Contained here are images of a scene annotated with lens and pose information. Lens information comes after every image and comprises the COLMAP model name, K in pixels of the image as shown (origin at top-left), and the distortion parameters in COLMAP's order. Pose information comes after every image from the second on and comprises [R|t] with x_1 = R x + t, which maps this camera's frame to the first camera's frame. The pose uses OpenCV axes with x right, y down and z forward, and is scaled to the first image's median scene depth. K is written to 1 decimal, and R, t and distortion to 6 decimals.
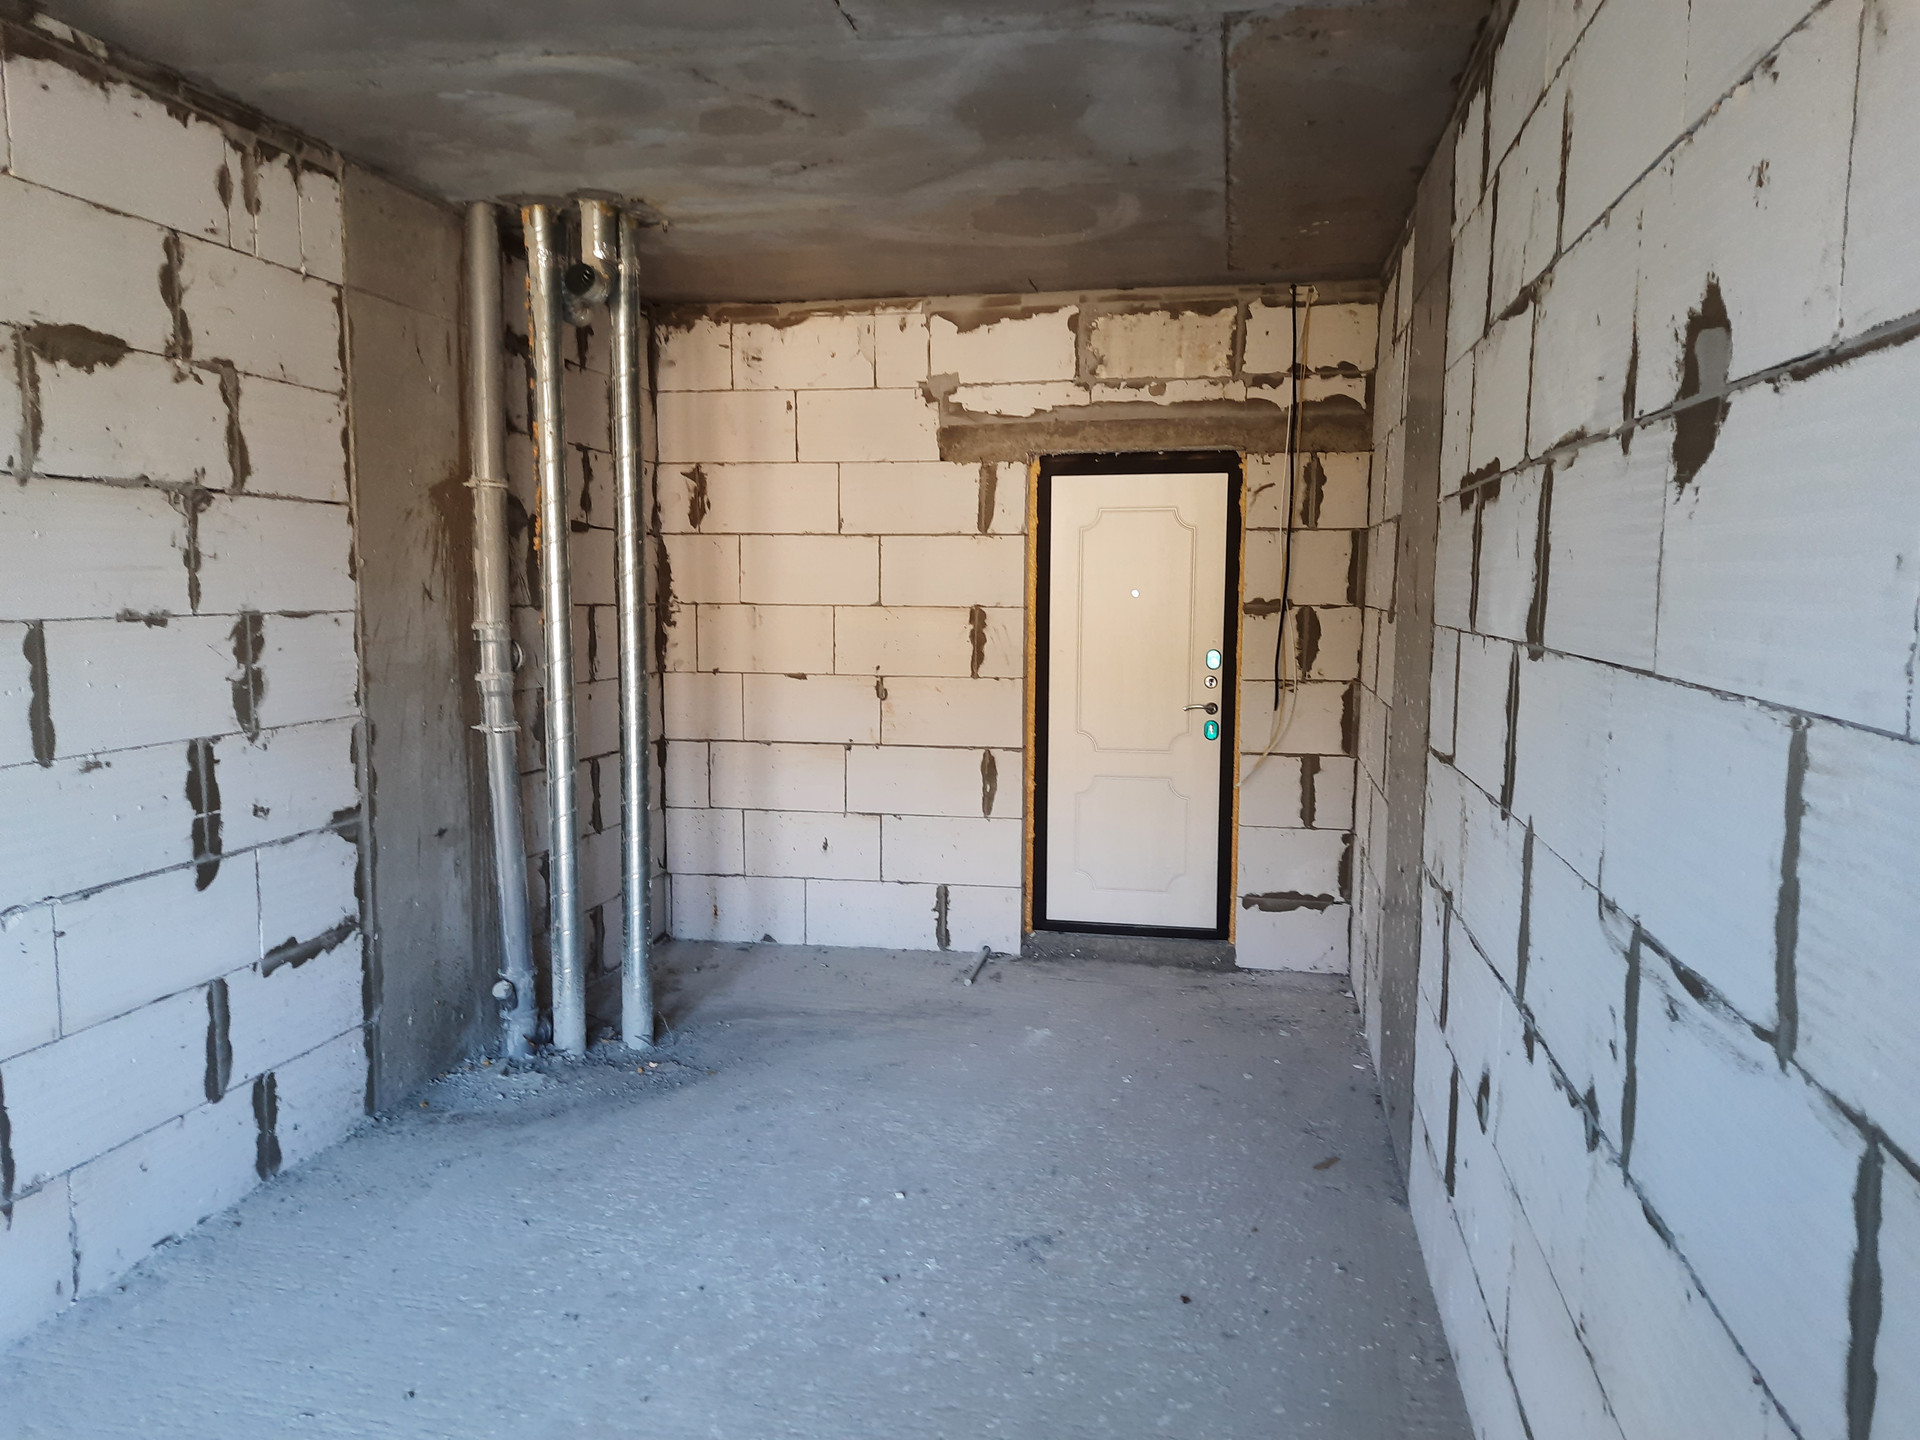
lens RADIAL K [[1351.1, 0, 936.1], [0, 1351.1, 691.6], [0, 0, 1]] dist [0.124151, -0.136539]
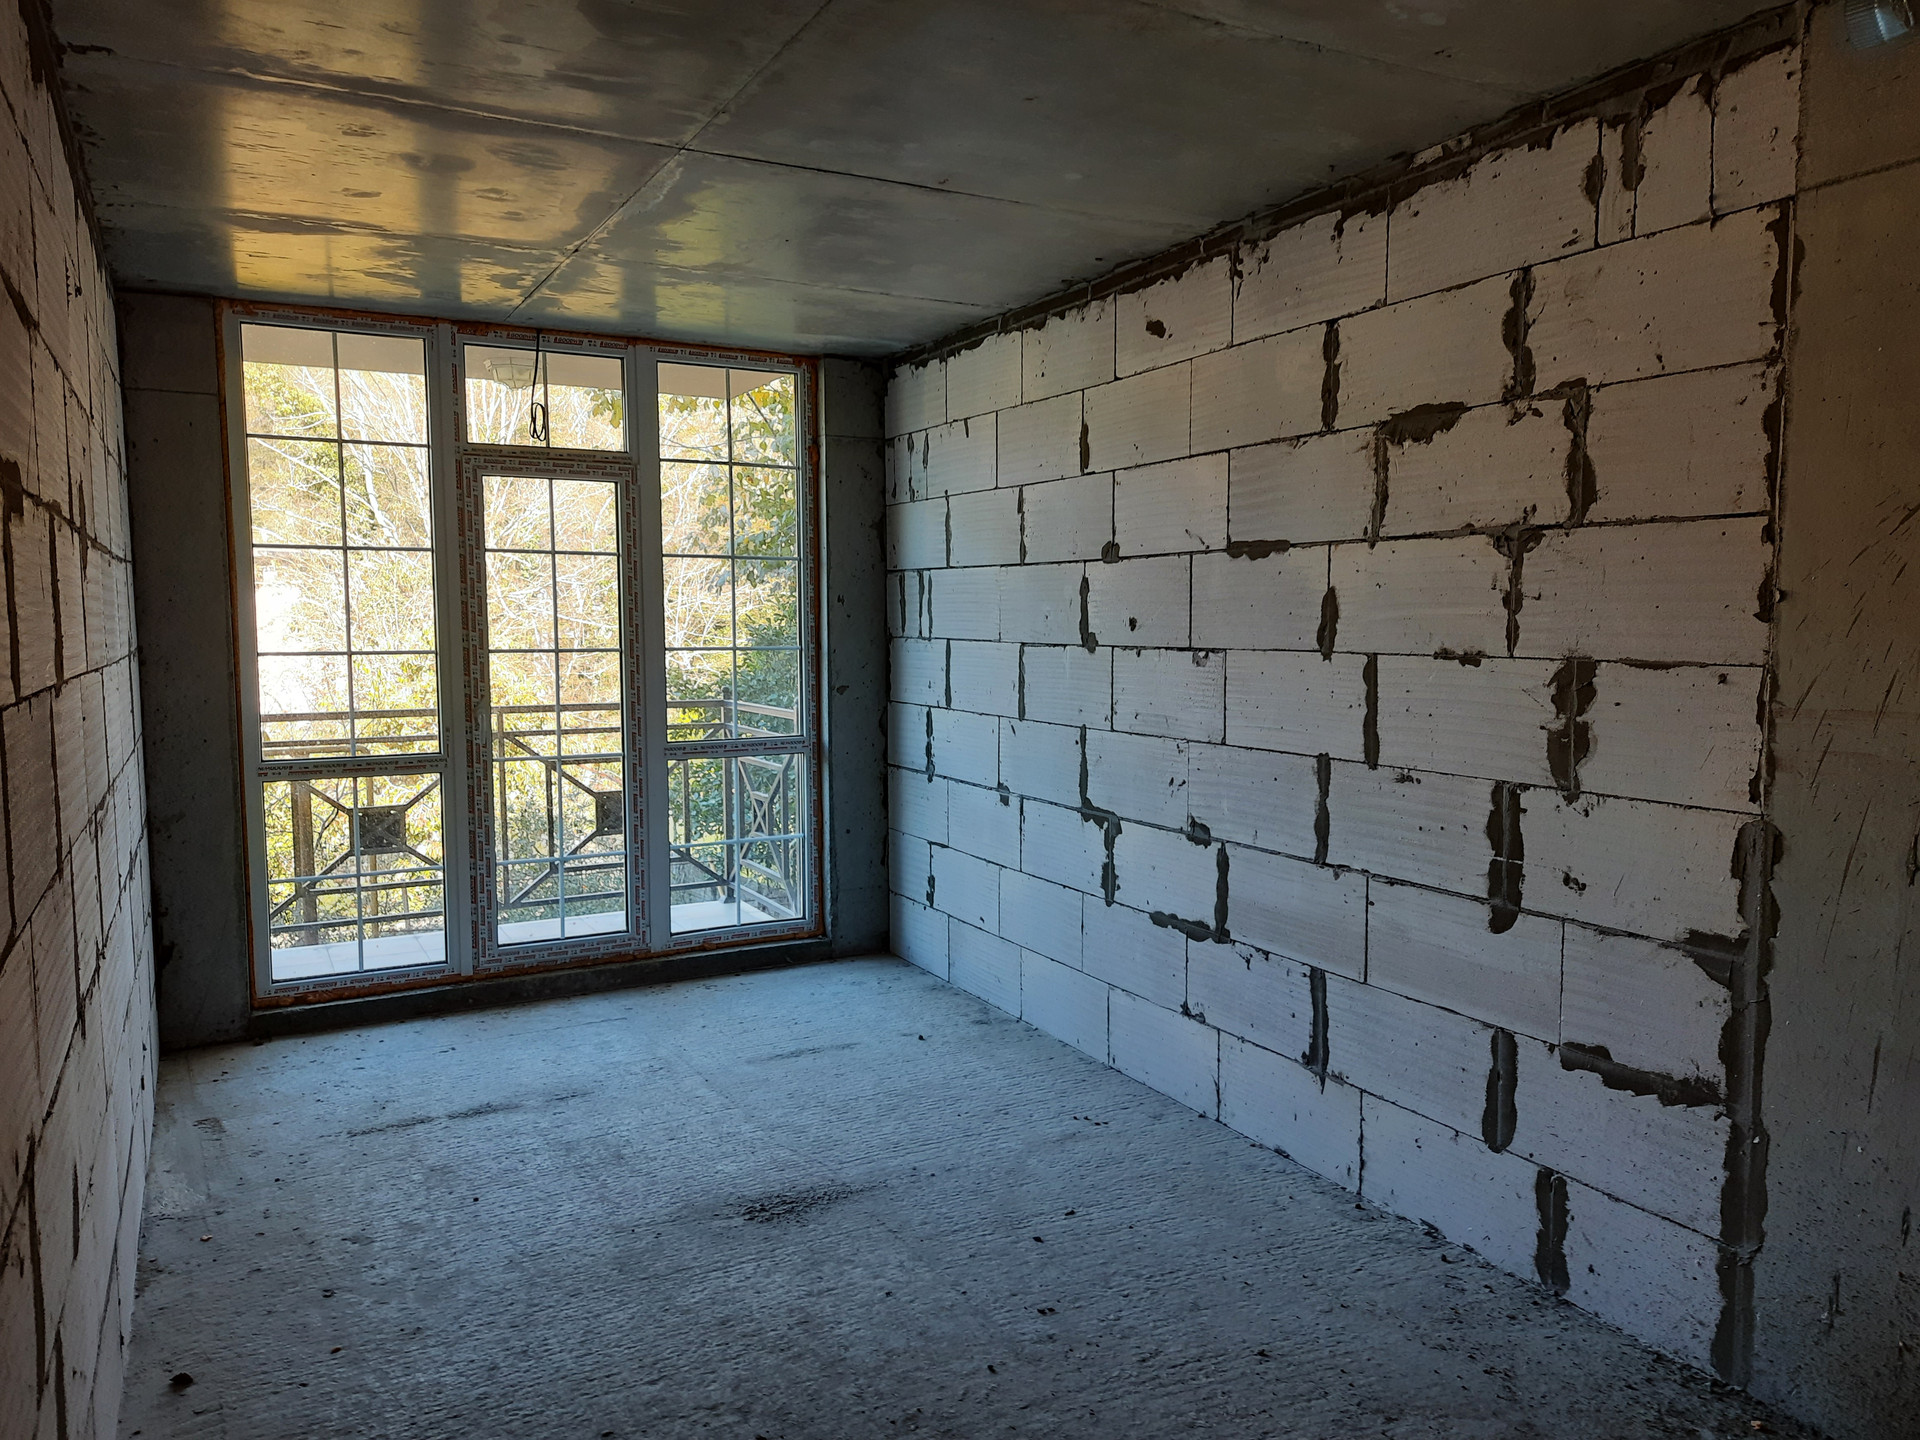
lens RADIAL K [[1345.3, 0, 960.0], [0, 1345.3, 720.0], [0, 0, 1]] dist [0.068731, -0.056191]
pose [[-0.753204, 0.050039, -0.655881, 0.259598], [-0.053263, 0.989189, 0.136635, -0.079704], [0.655627, 0.137848, -0.742396, 0.954609]]
